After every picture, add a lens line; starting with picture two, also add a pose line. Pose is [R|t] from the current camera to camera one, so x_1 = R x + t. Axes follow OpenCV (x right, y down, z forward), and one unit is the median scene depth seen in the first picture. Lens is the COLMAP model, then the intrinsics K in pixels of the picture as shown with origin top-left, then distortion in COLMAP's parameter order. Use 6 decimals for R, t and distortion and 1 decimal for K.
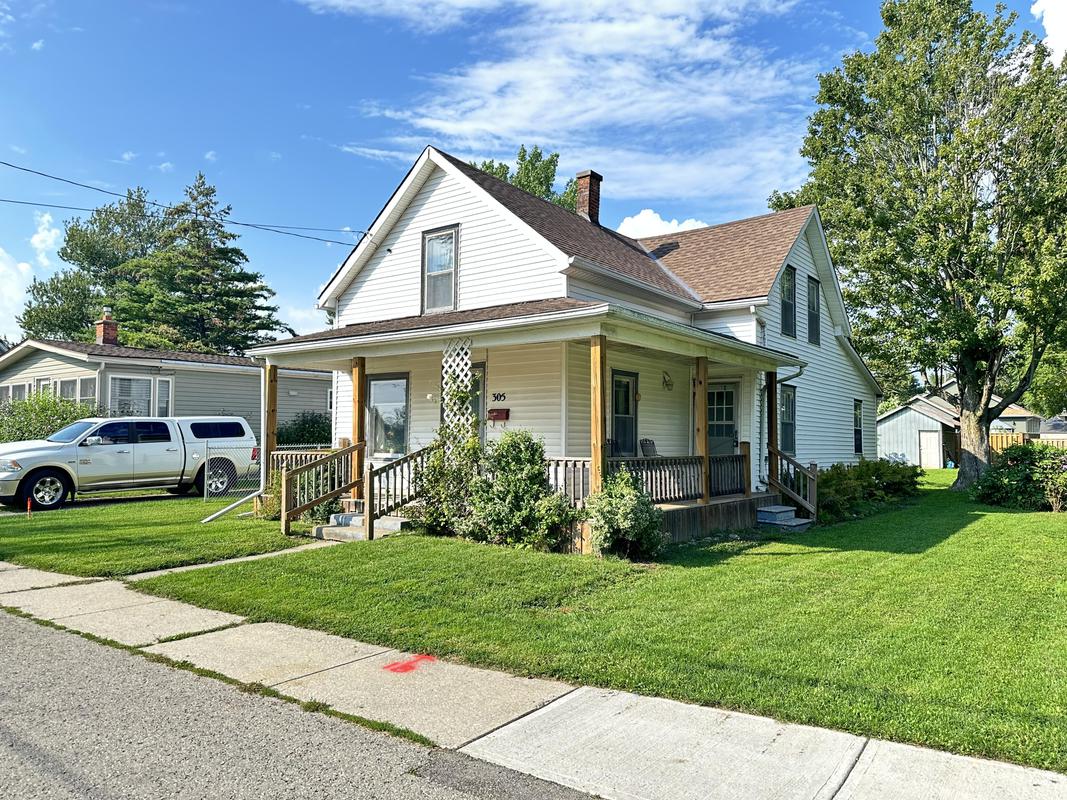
lens RADIAL K [[744.9, 0, 538.4], [0, 744.9, 403.9], [0, 0, 1]] dist [0.120027, -0.180575]
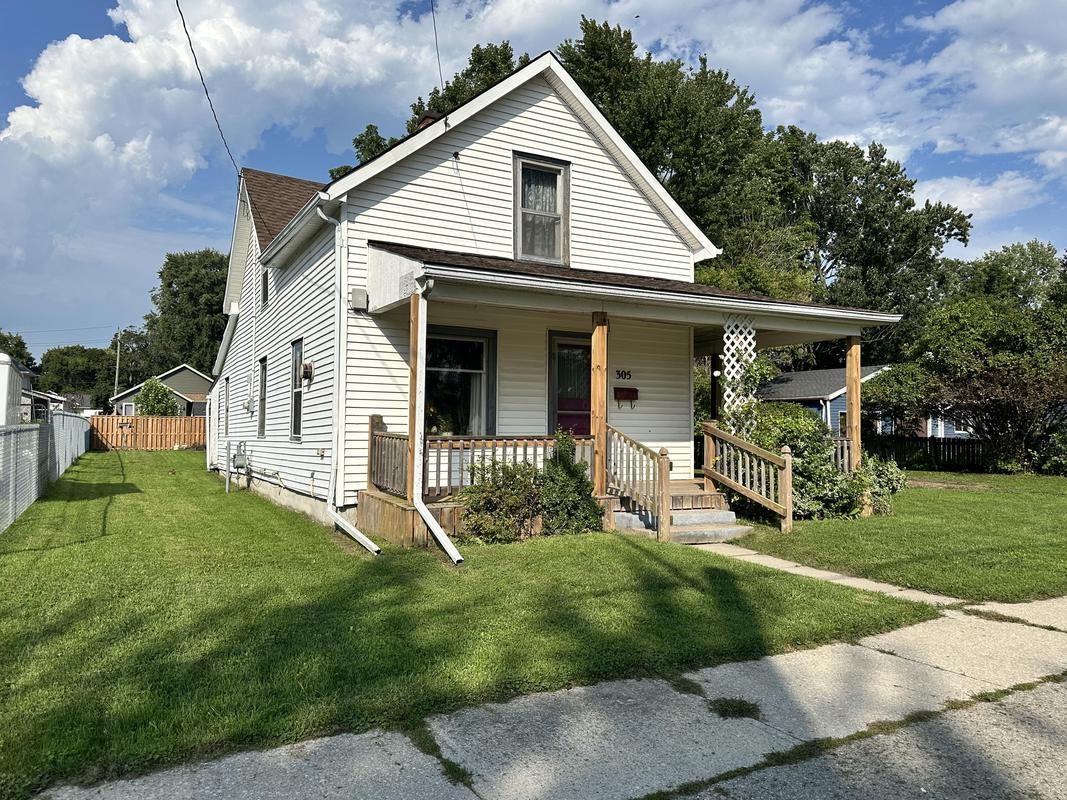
lens RADIAL K [[744.9, 0, 538.4], [0, 744.9, 403.9], [0, 0, 1]] dist [0.120027, -0.180575]
pose [[0.413435, 0.029399, 0.910059, -0.861850], [-0.049546, 0.998724, -0.009755, 0.037656], [-0.909185, -0.041056, 0.414364, 0.661044]]
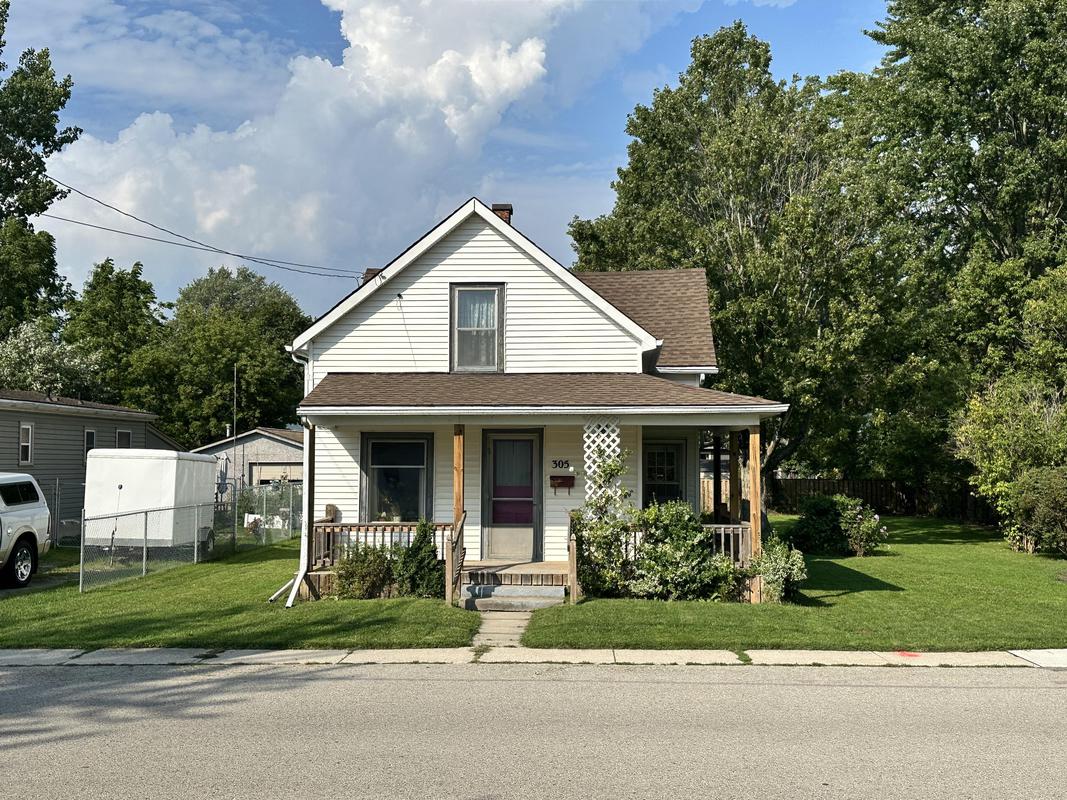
lens RADIAL K [[1234.5, 0, 533.5], [0, 1234.5, 400.0], [0, 0, 1]] dist [0.171668, -0.333098]
pose [[0.826212, 0.028442, 0.562641, -0.951562], [-0.025414, 0.999590, -0.013210, -0.067511], [-0.562786, -0.003385, 0.826596, -0.335702]]
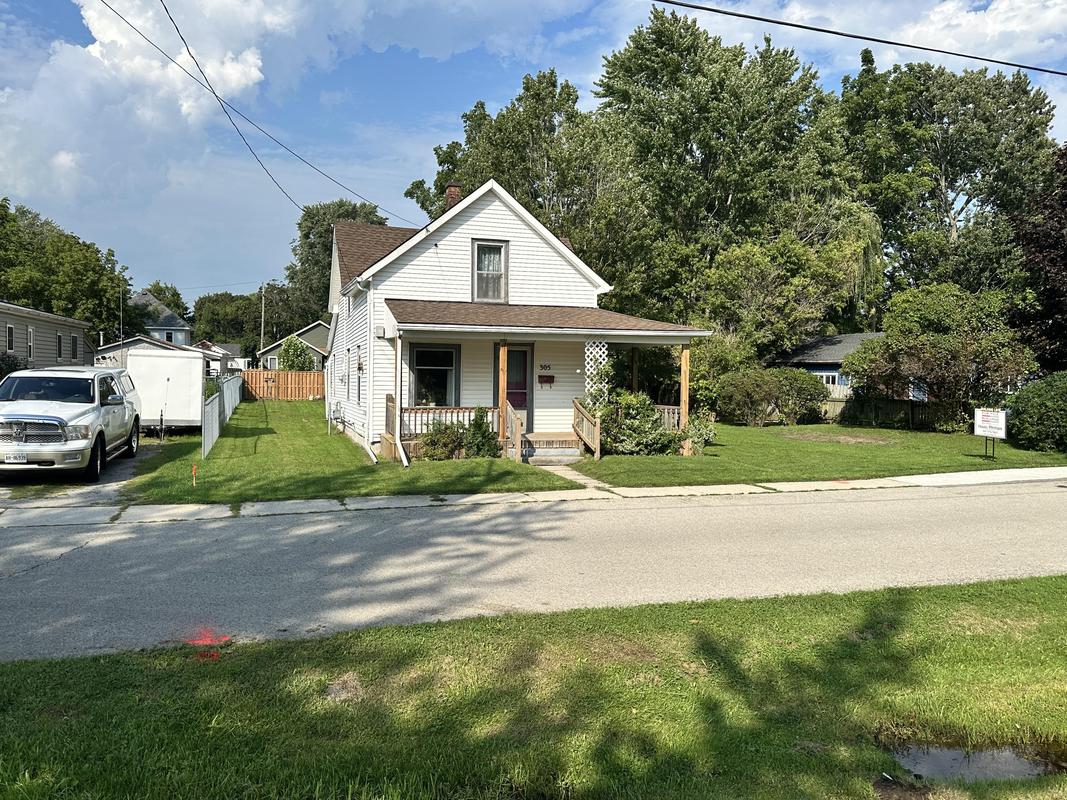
lens RADIAL K [[832.2, 0, 539.8], [0, 832.2, 397.8], [0, 0, 1]] dist [0.133703, -0.207337]
pose [[0.578144, -0.020760, 0.815671, -1.321030], [-0.049273, 0.996963, 0.060299, -0.045238], [-0.814446, -0.075052, 0.575365, 0.037483]]
